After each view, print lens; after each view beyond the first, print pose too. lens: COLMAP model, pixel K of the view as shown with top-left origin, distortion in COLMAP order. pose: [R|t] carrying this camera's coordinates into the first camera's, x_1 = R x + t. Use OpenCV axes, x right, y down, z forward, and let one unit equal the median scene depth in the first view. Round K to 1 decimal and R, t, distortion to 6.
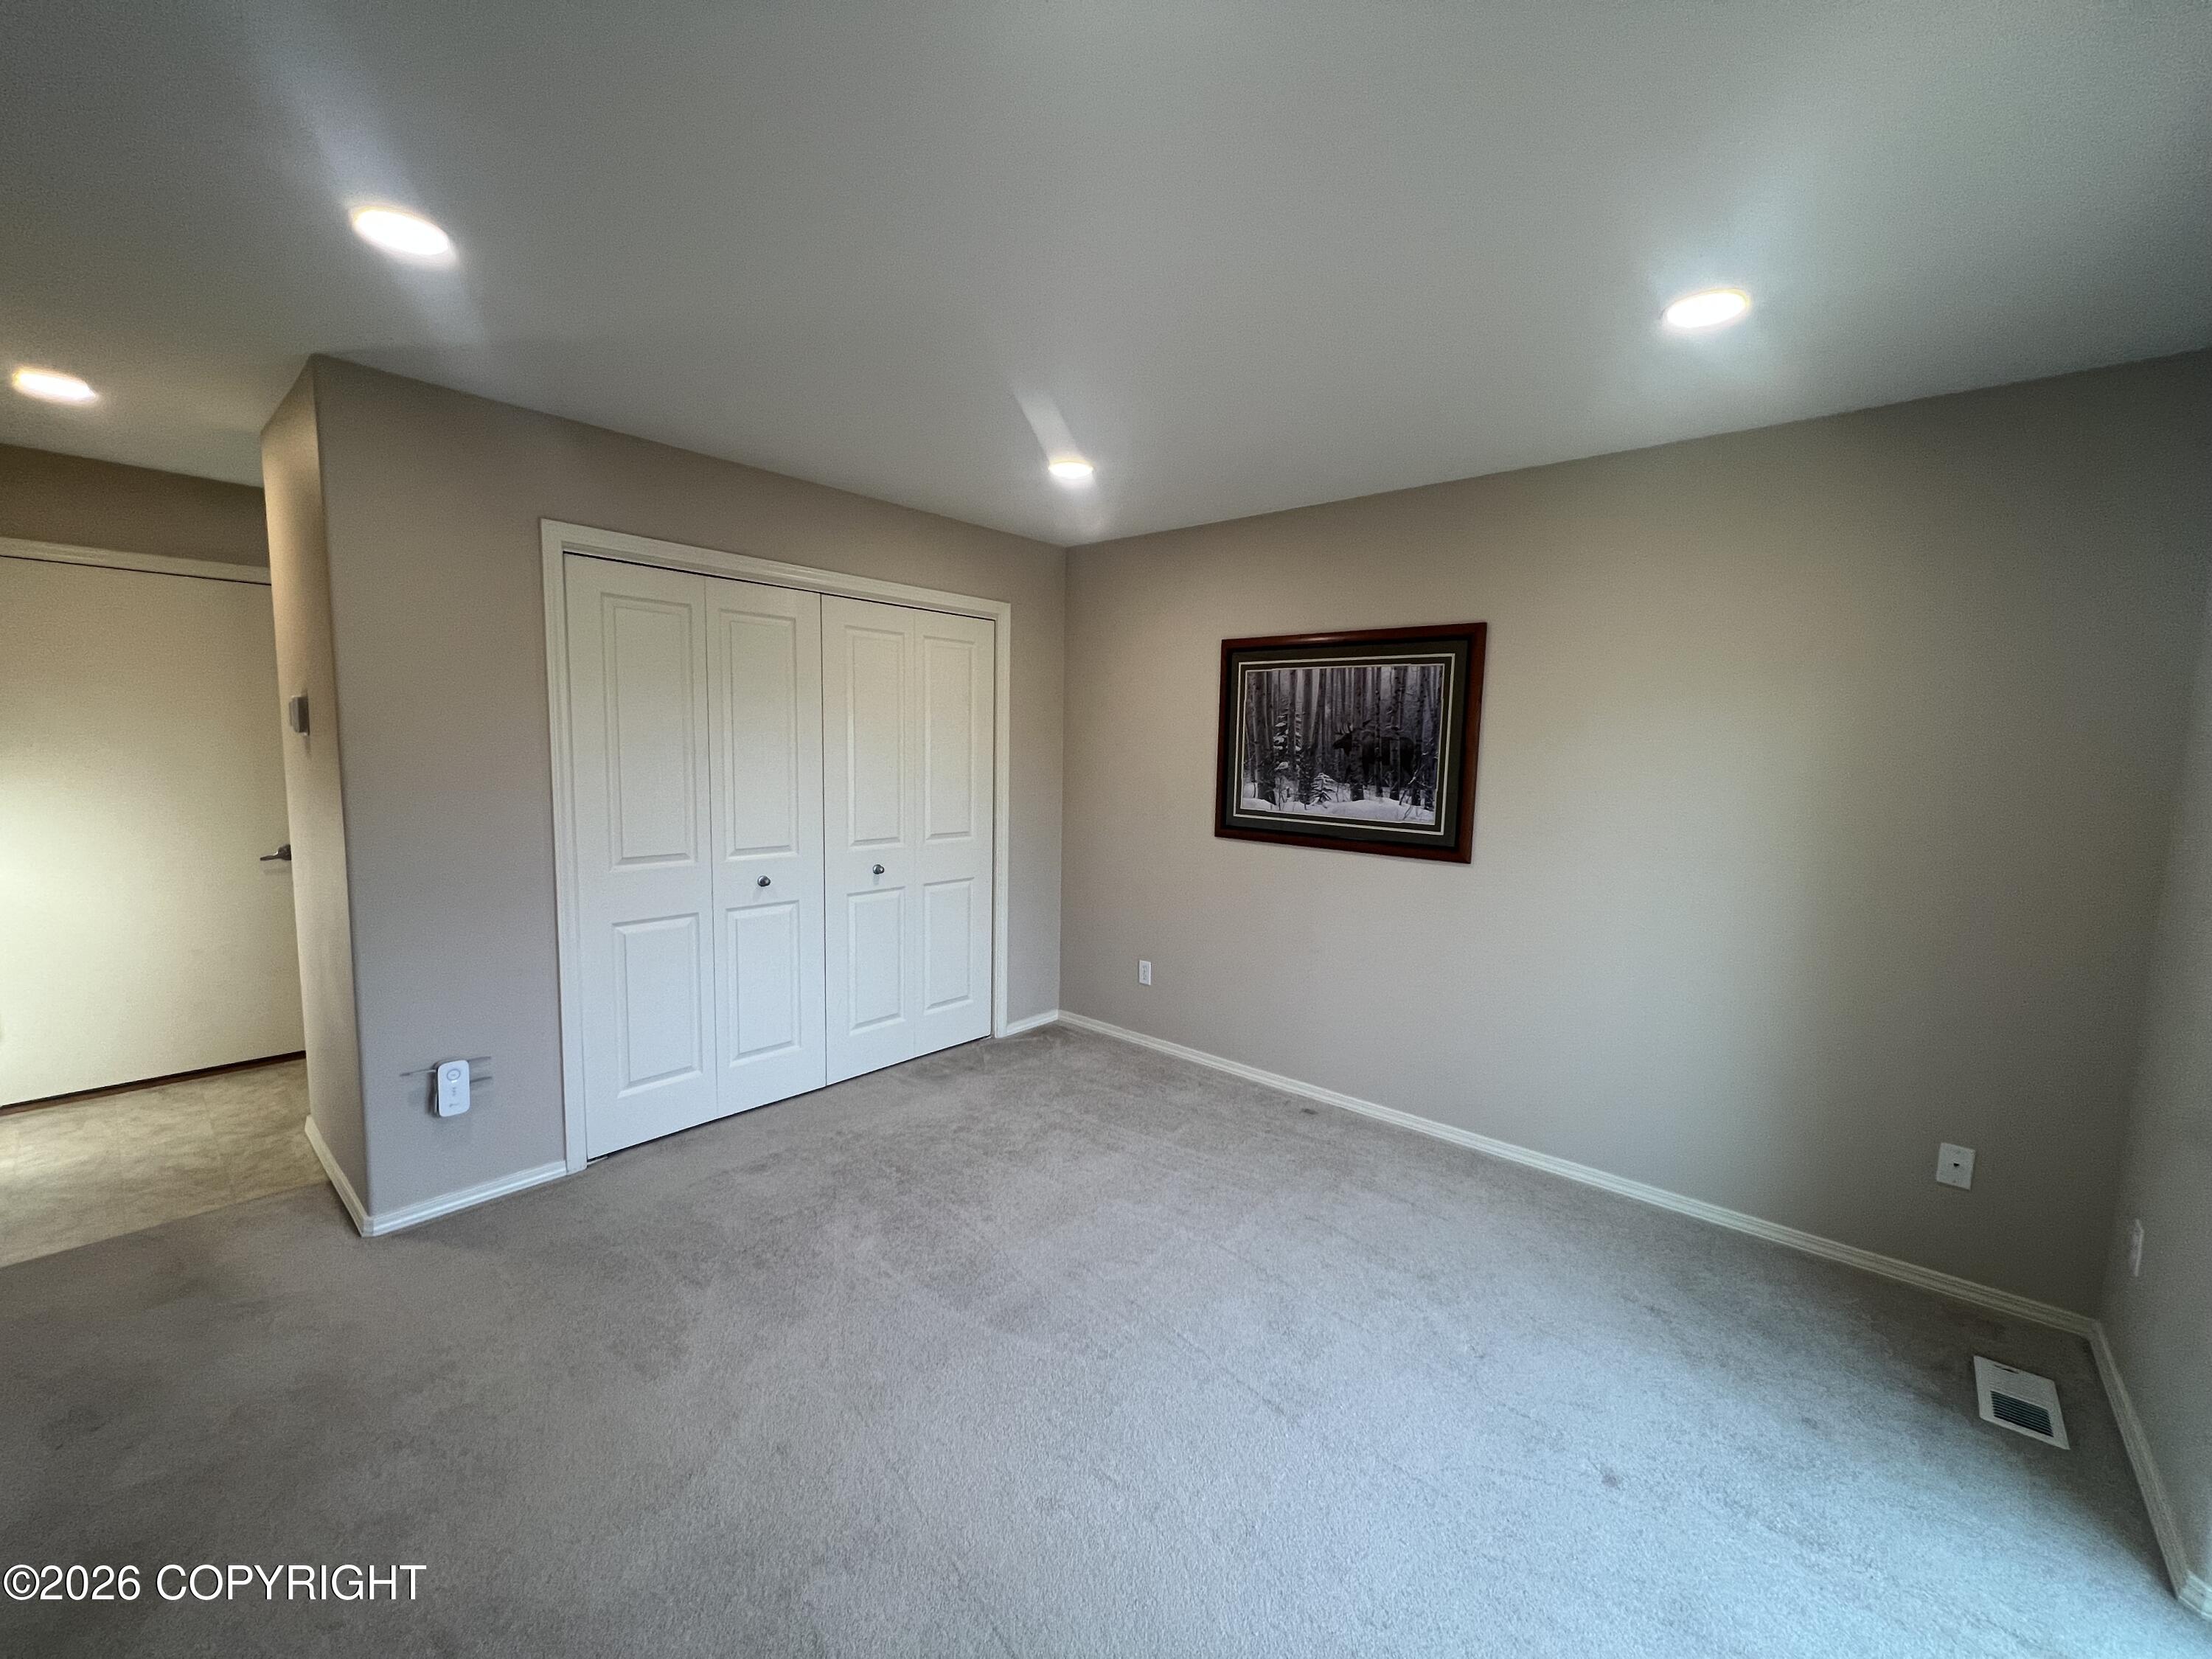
lens RADIAL K [[881.9, 0, 1116.1], [0, 881.9, 836.2], [0, 0, 1]] dist [0.003073, -0.000257]
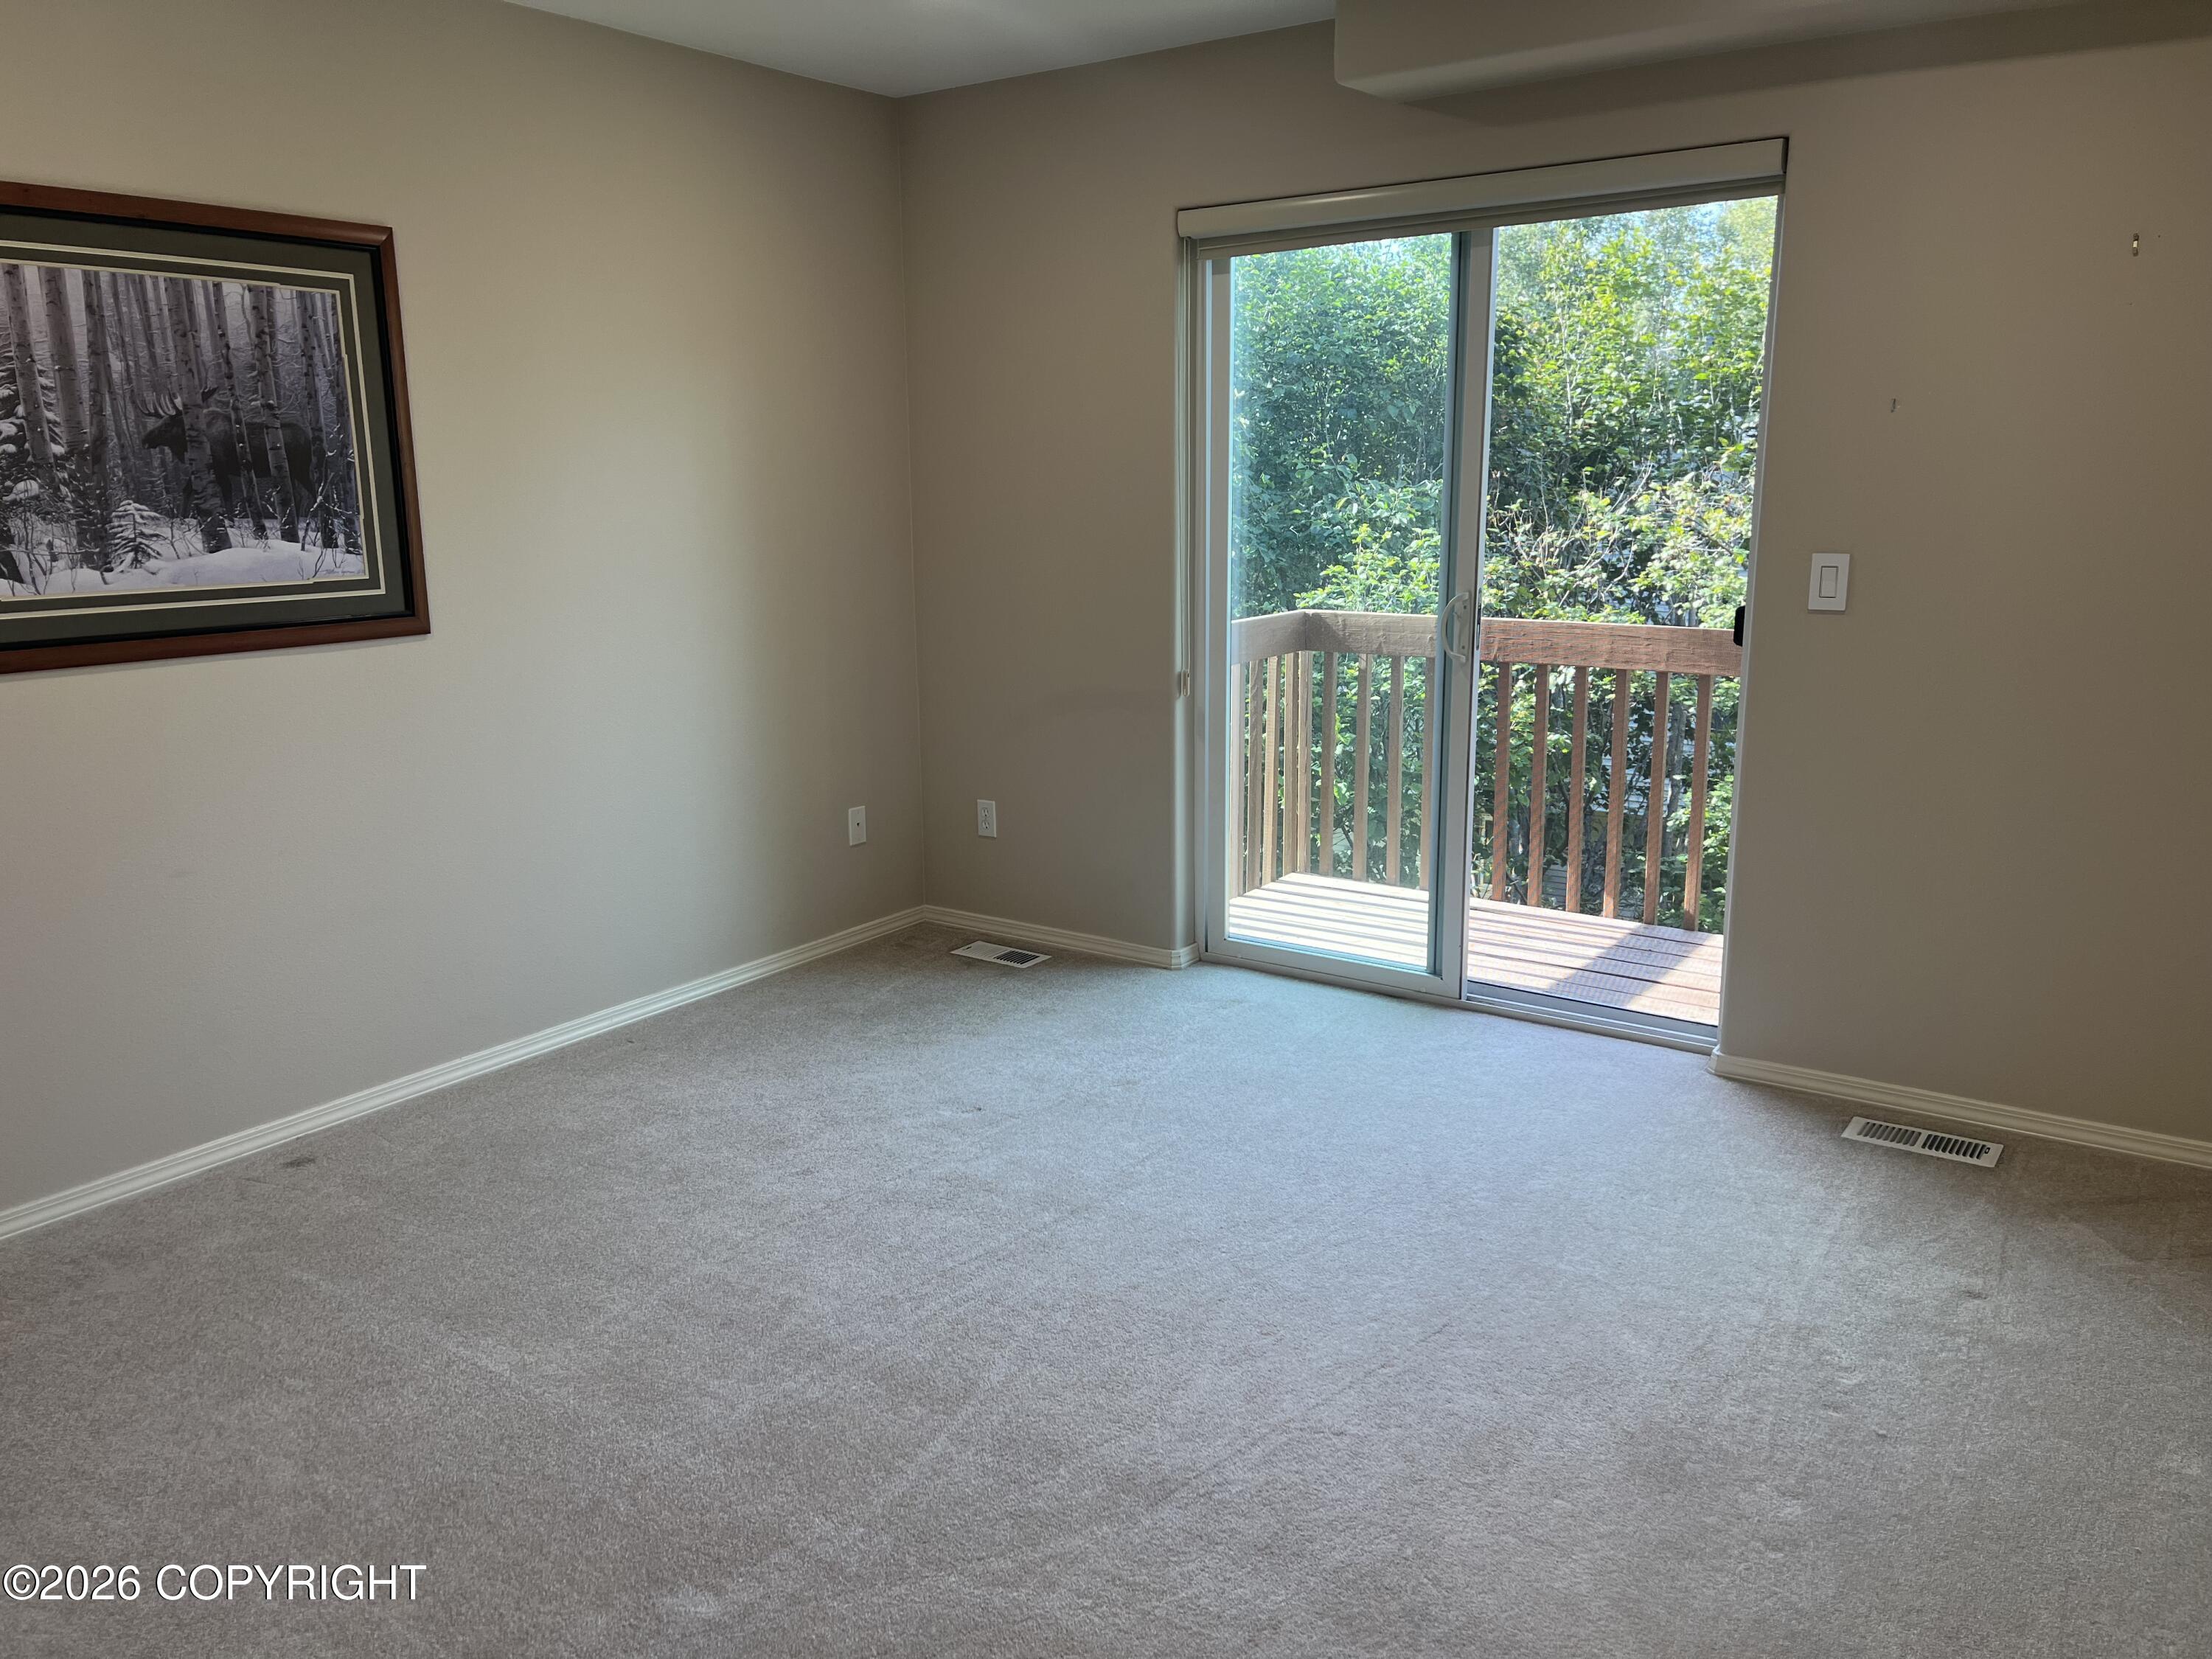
lens RADIAL K [[1621.2, 0, 1099.0], [0, 1621.2, 835.2], [0, 0, 1]] dist [0.011458, -0.014958]
pose [[-0.094308, -0.238547, 0.966541, -0.727158], [0.117859, 0.961365, 0.248770, -0.056767], [-0.988542, 0.137376, -0.062549, 0.588058]]
